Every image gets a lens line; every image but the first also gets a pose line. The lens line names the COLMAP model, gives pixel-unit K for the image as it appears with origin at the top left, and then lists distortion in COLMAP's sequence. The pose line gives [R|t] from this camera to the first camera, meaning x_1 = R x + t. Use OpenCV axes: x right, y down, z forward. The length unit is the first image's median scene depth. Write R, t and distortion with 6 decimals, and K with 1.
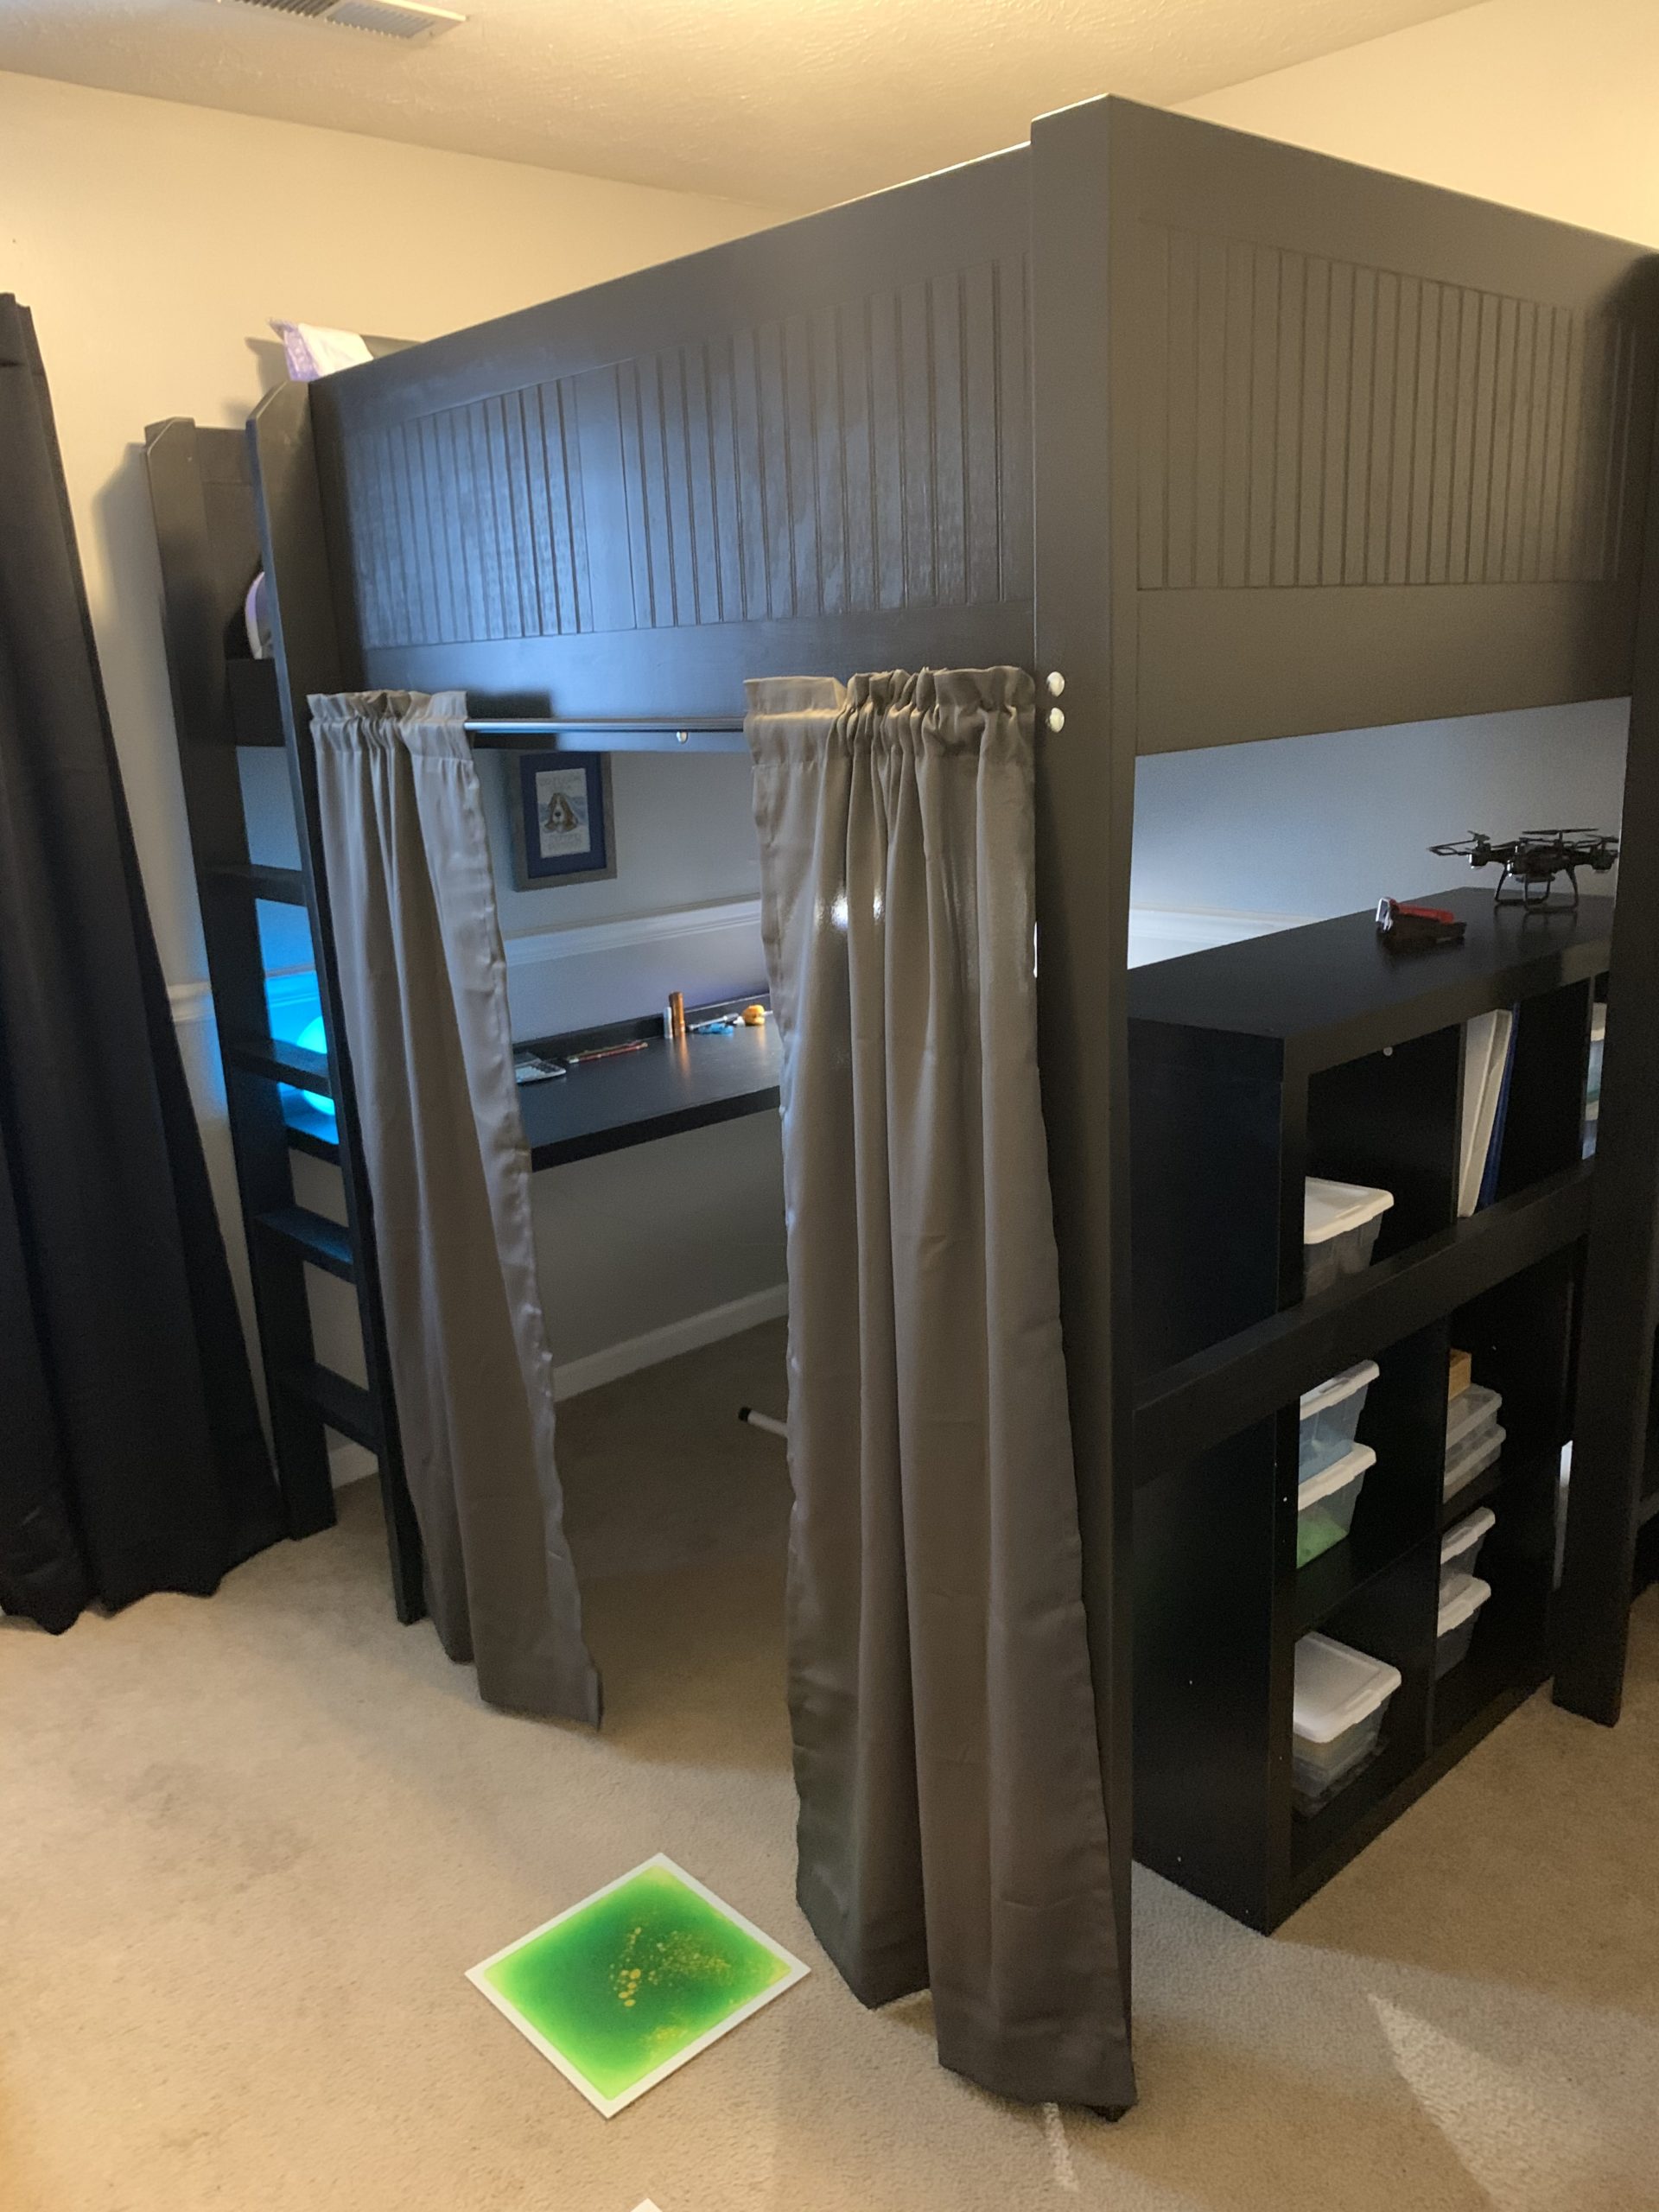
lens RADIAL K [[1744.3, 0, 843.8], [0, 1744.3, 1114.4], [0, 0, 1]] dist [0.016514, 0.002298]
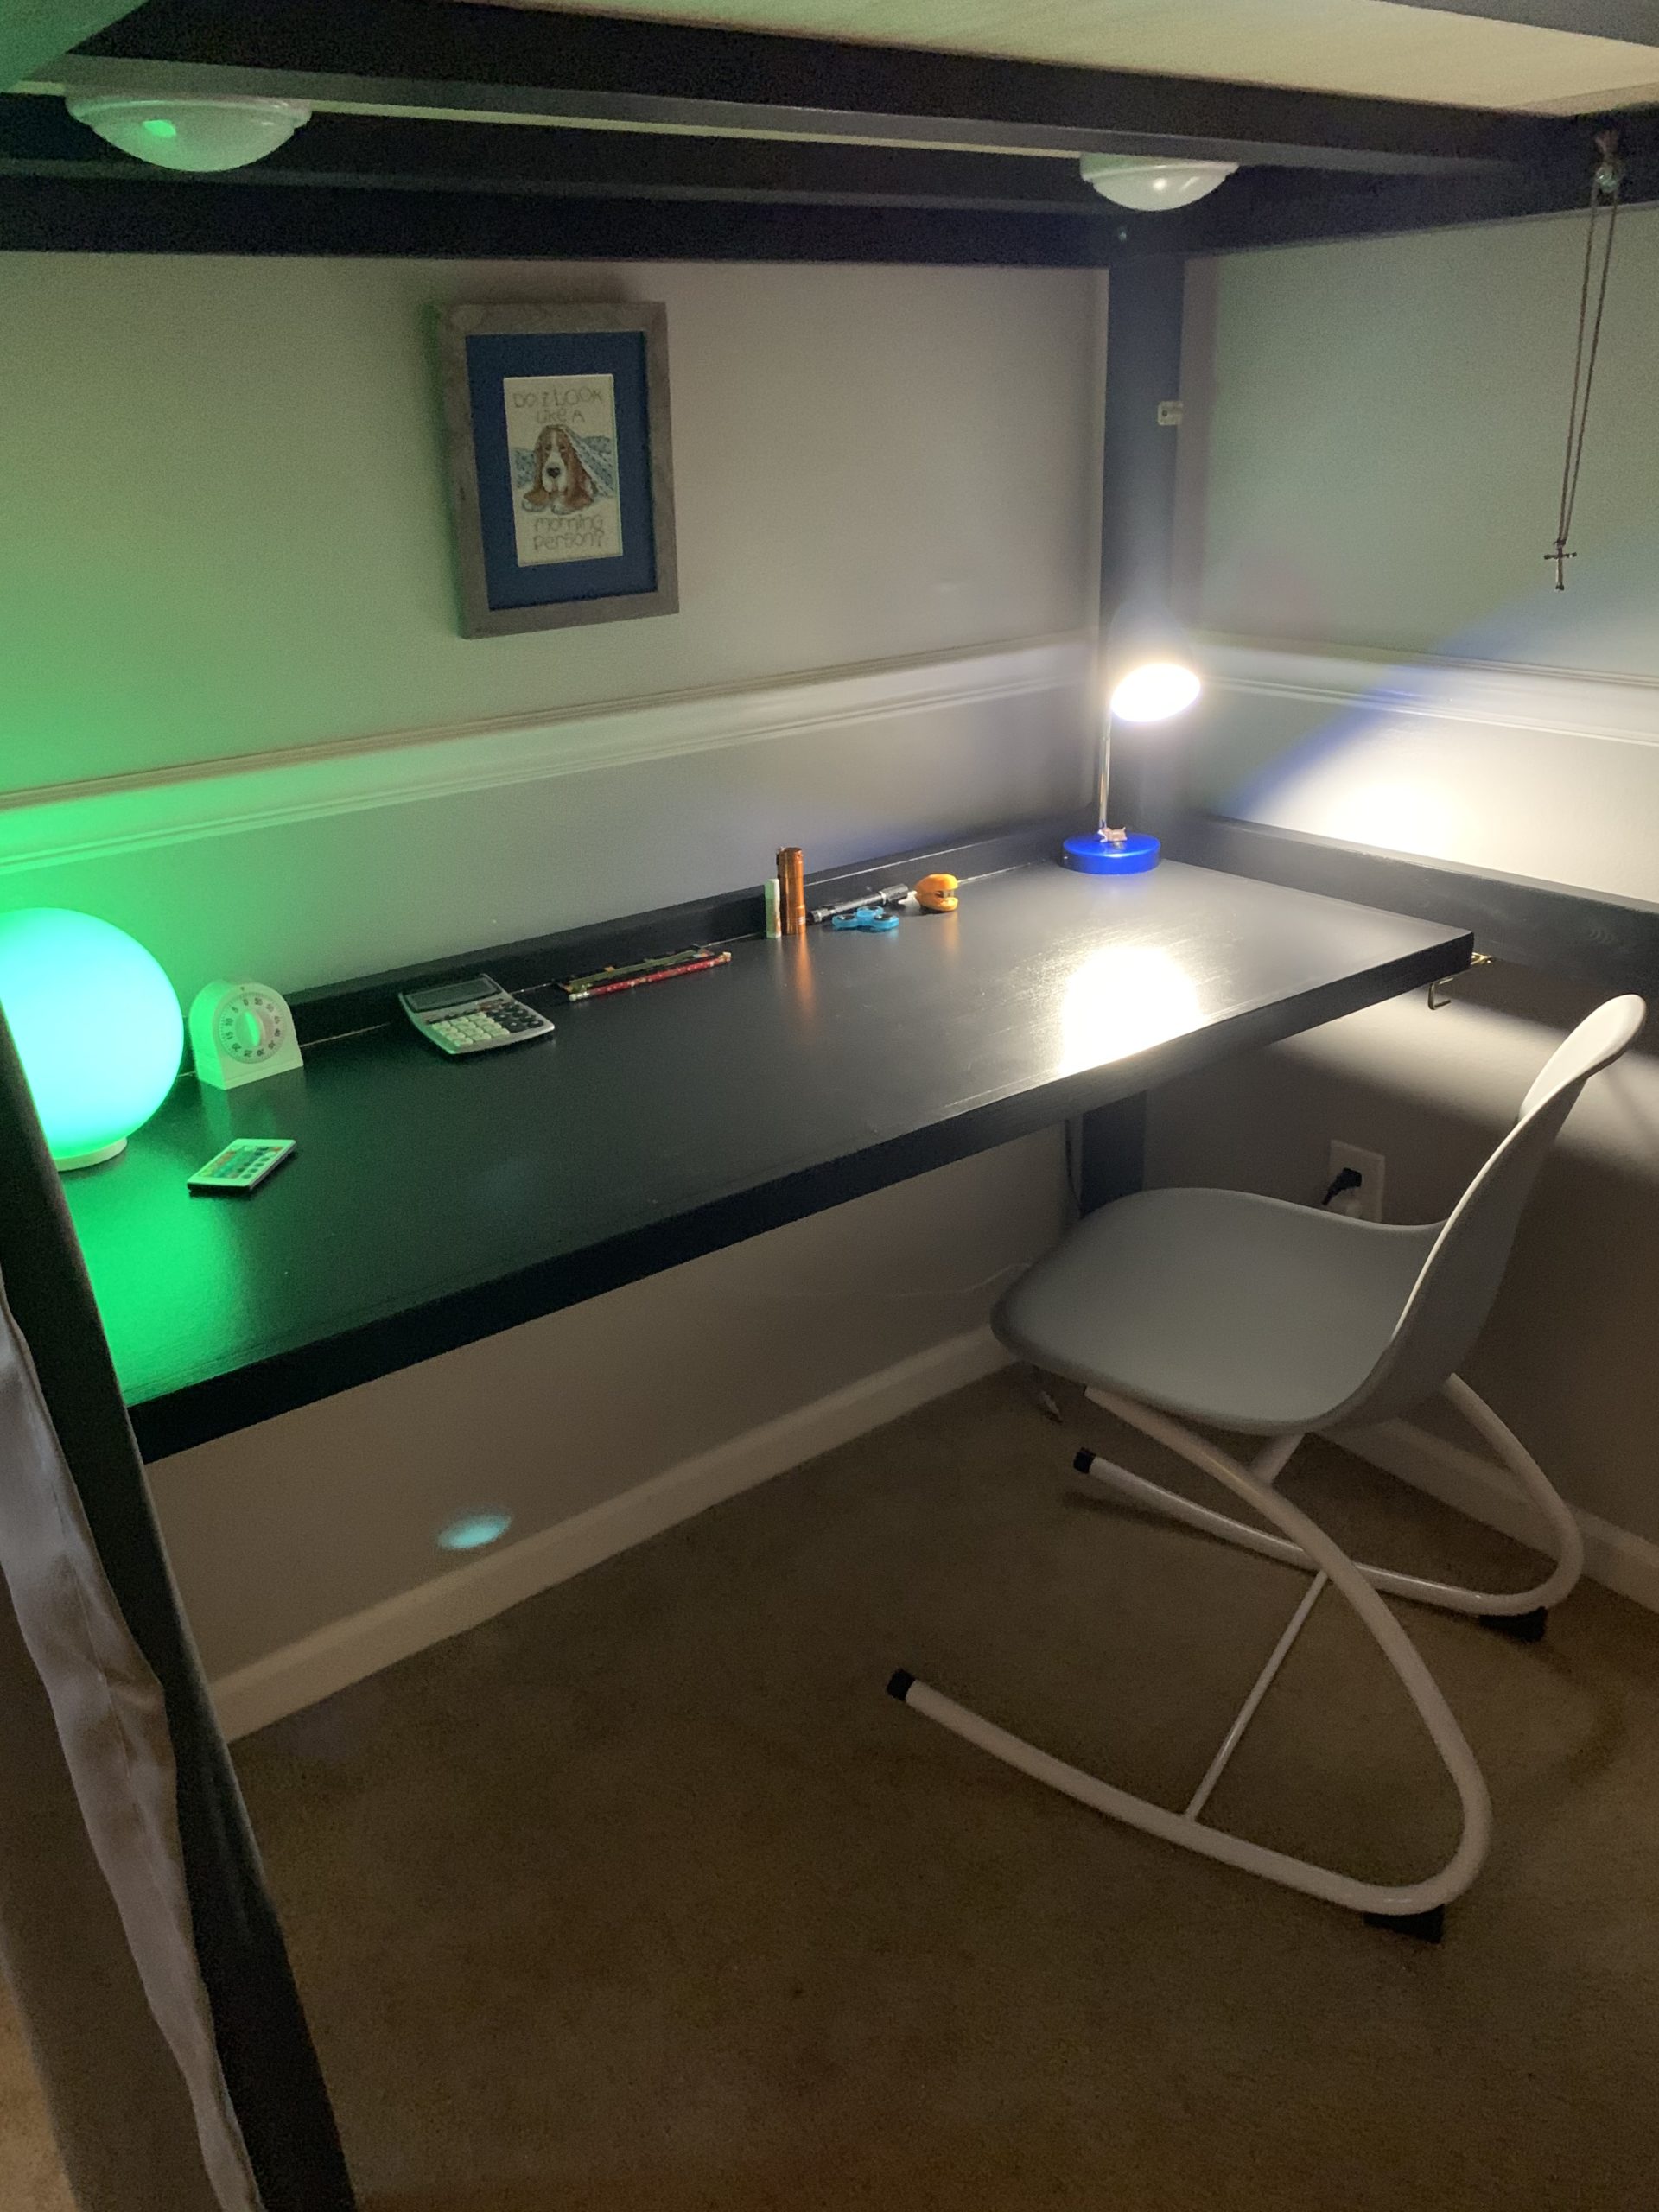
lens RADIAL K [[1744.3, 0, 841.4], [0, 1744.3, 1112.1], [0, 0, 1]] dist [0.016514, 0.002298]
pose [[0.997139, 0.039824, -0.064248, -0.046766], [-0.030266, 0.989199, 0.143421, -0.068765], [0.069266, -0.141066, 0.987574, 0.500439]]
